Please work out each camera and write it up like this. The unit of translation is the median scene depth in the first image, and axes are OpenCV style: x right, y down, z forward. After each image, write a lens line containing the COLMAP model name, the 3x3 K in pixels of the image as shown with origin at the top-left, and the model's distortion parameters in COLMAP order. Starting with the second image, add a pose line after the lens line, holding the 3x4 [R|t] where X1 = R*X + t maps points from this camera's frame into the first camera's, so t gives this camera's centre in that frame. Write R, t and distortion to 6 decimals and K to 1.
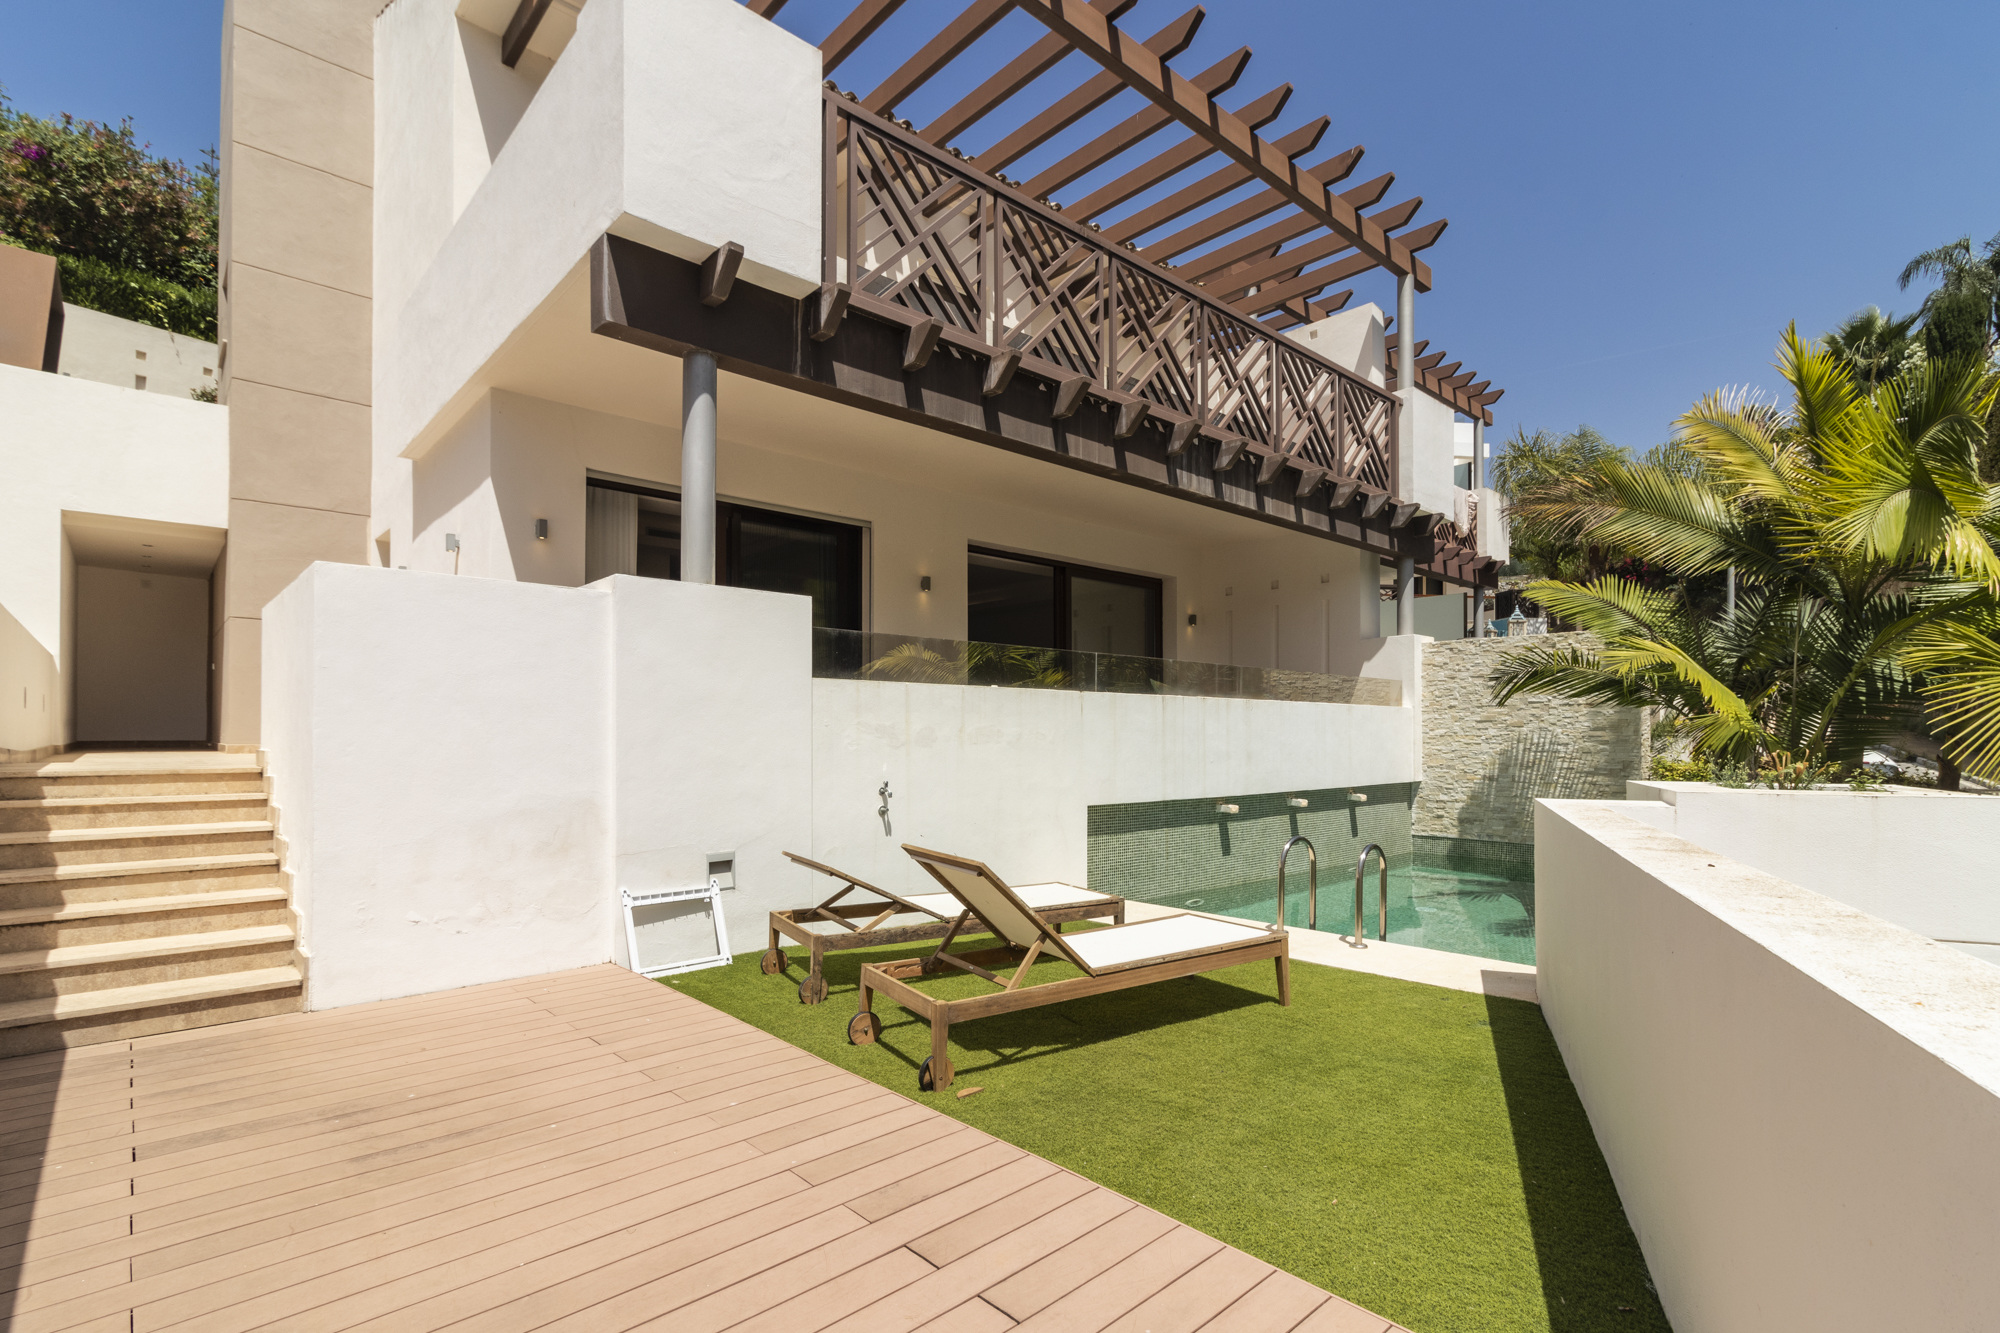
lens RADIAL K [[923.0, 0, 991.9], [0, 923.0, 731.4], [0, 0, 1]] dist [0.001393, -0.000269]
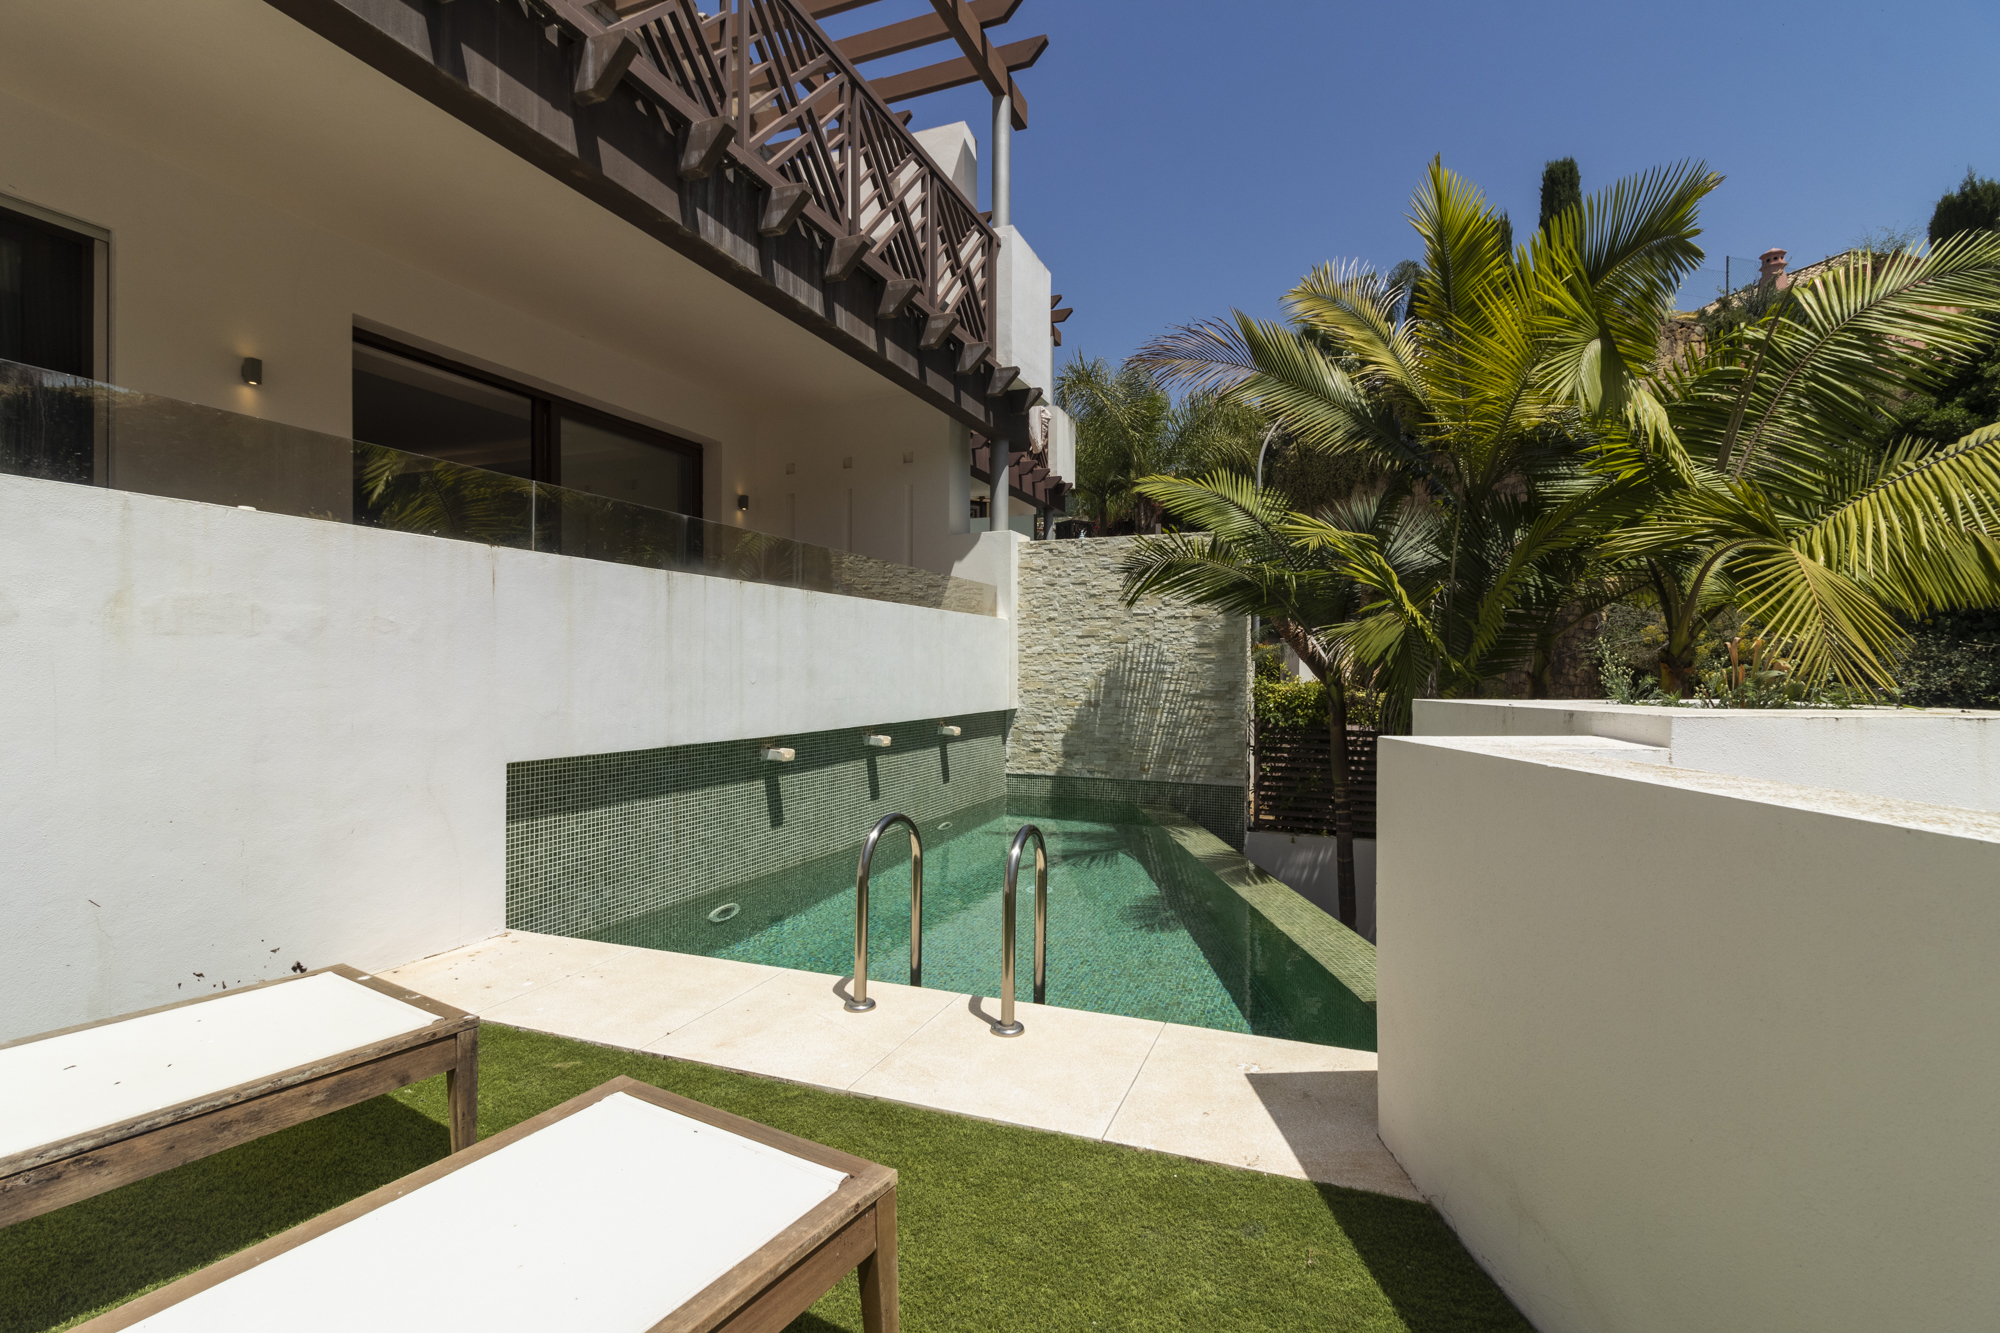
lens RADIAL K [[913.3, 0, 973.5], [0, 913.3, 664.0], [0, 0, 1]] dist [-0.000686, -0.000178]
pose [[0.905557, 0.004455, 0.424201, 0.104665], [-0.004120, 0.999990, -0.001706, 0.019665], [-0.424204, -0.000203, 0.905567, 0.351069]]
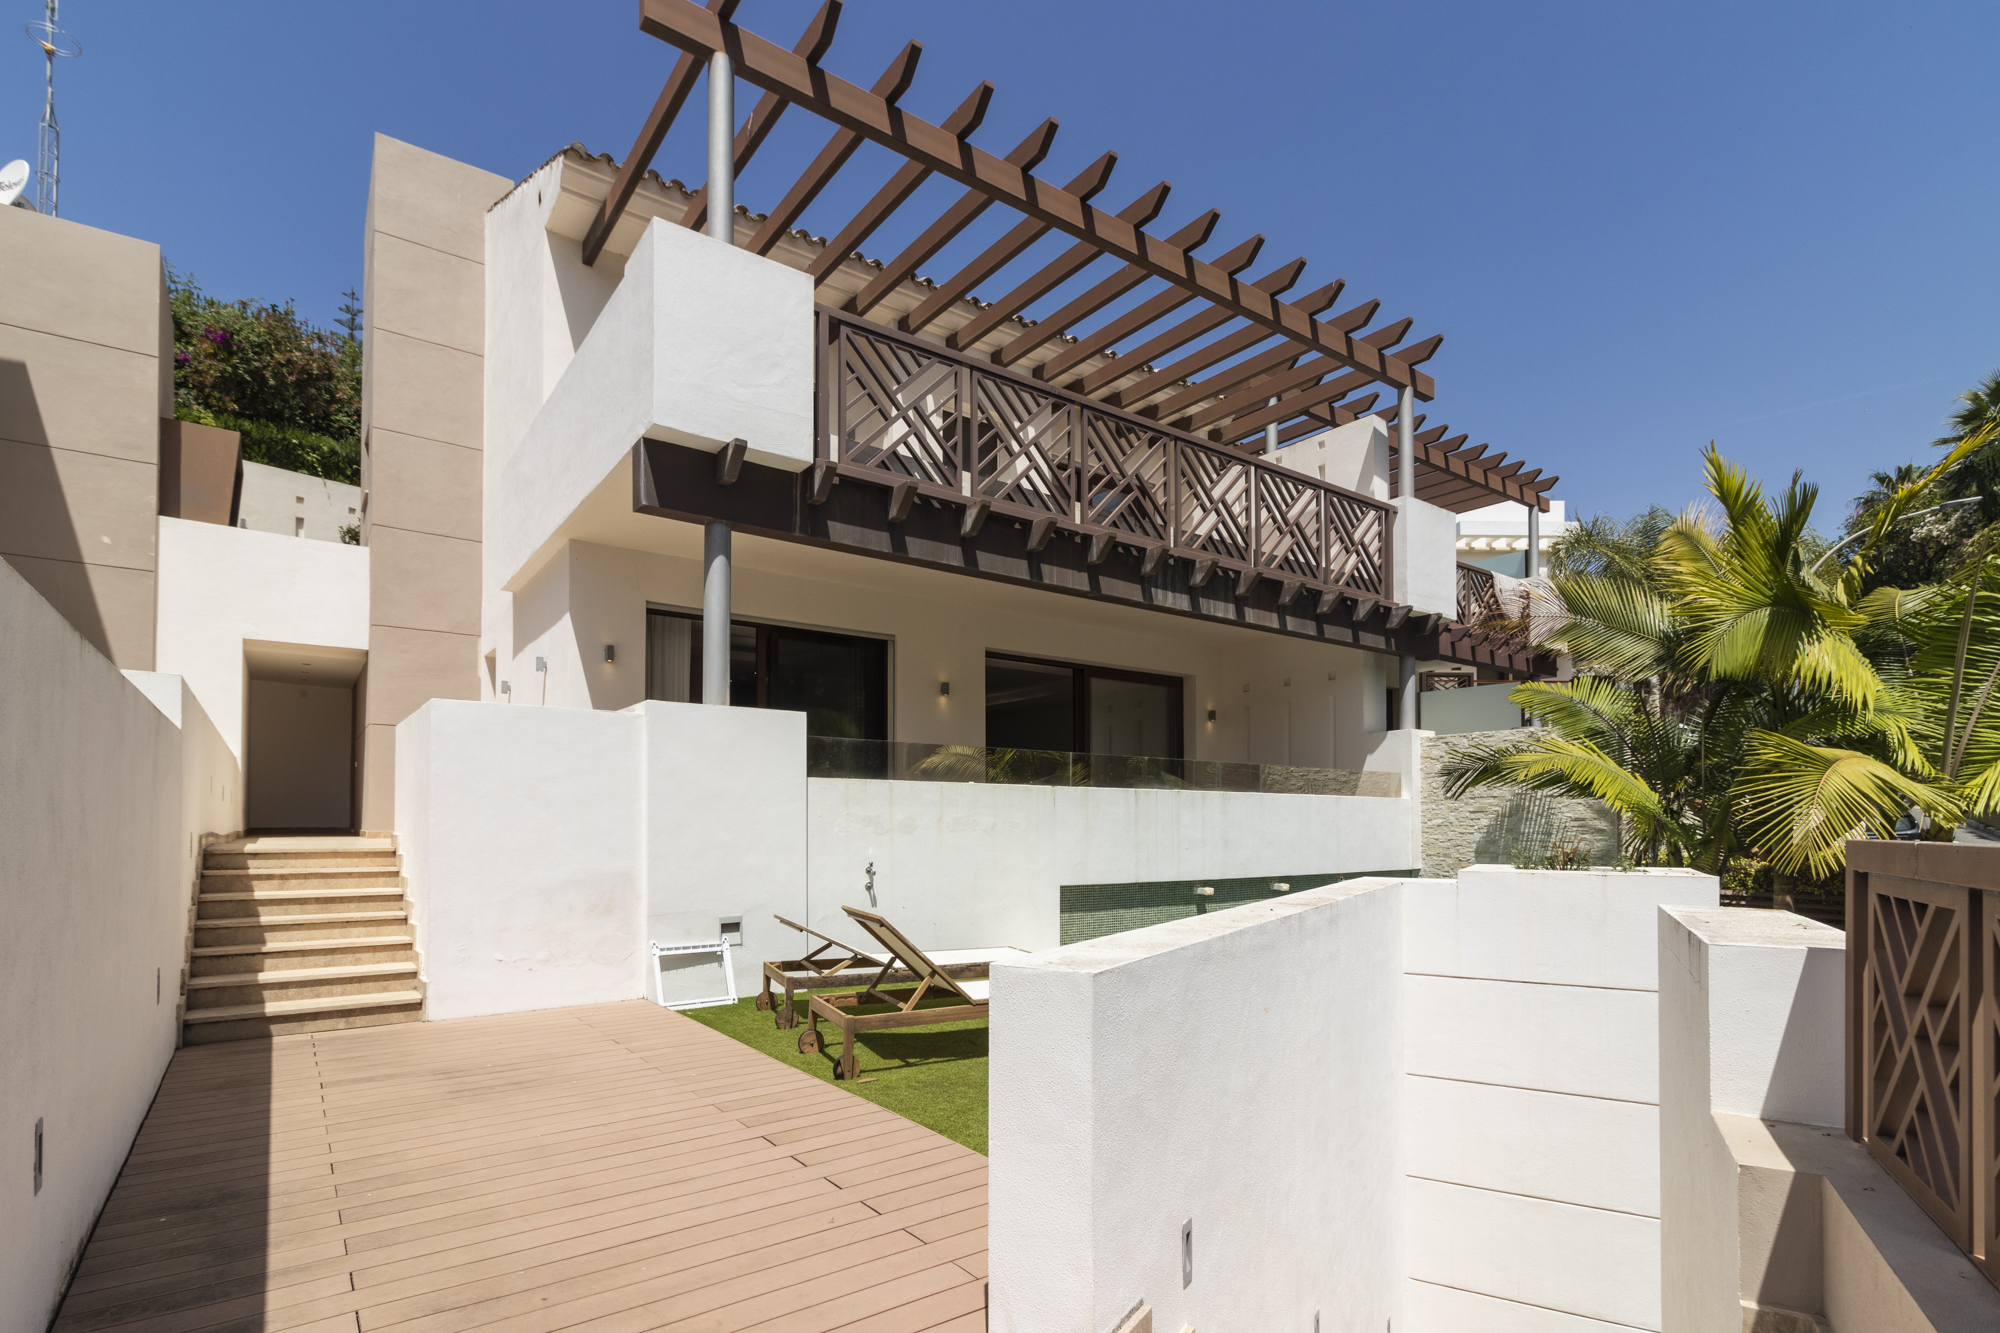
lens RADIAL K [[949.5, 0, 994.5], [0, 949.5, 817.4], [0, 0, 1]] dist [-0.000776, -0.000284]
pose [[0.994608, 0.000840, -0.103706, 0.123073], [-0.001174, 0.999994, -0.003161, -0.000620], [0.103703, 0.003266, 0.994603, -0.158406]]
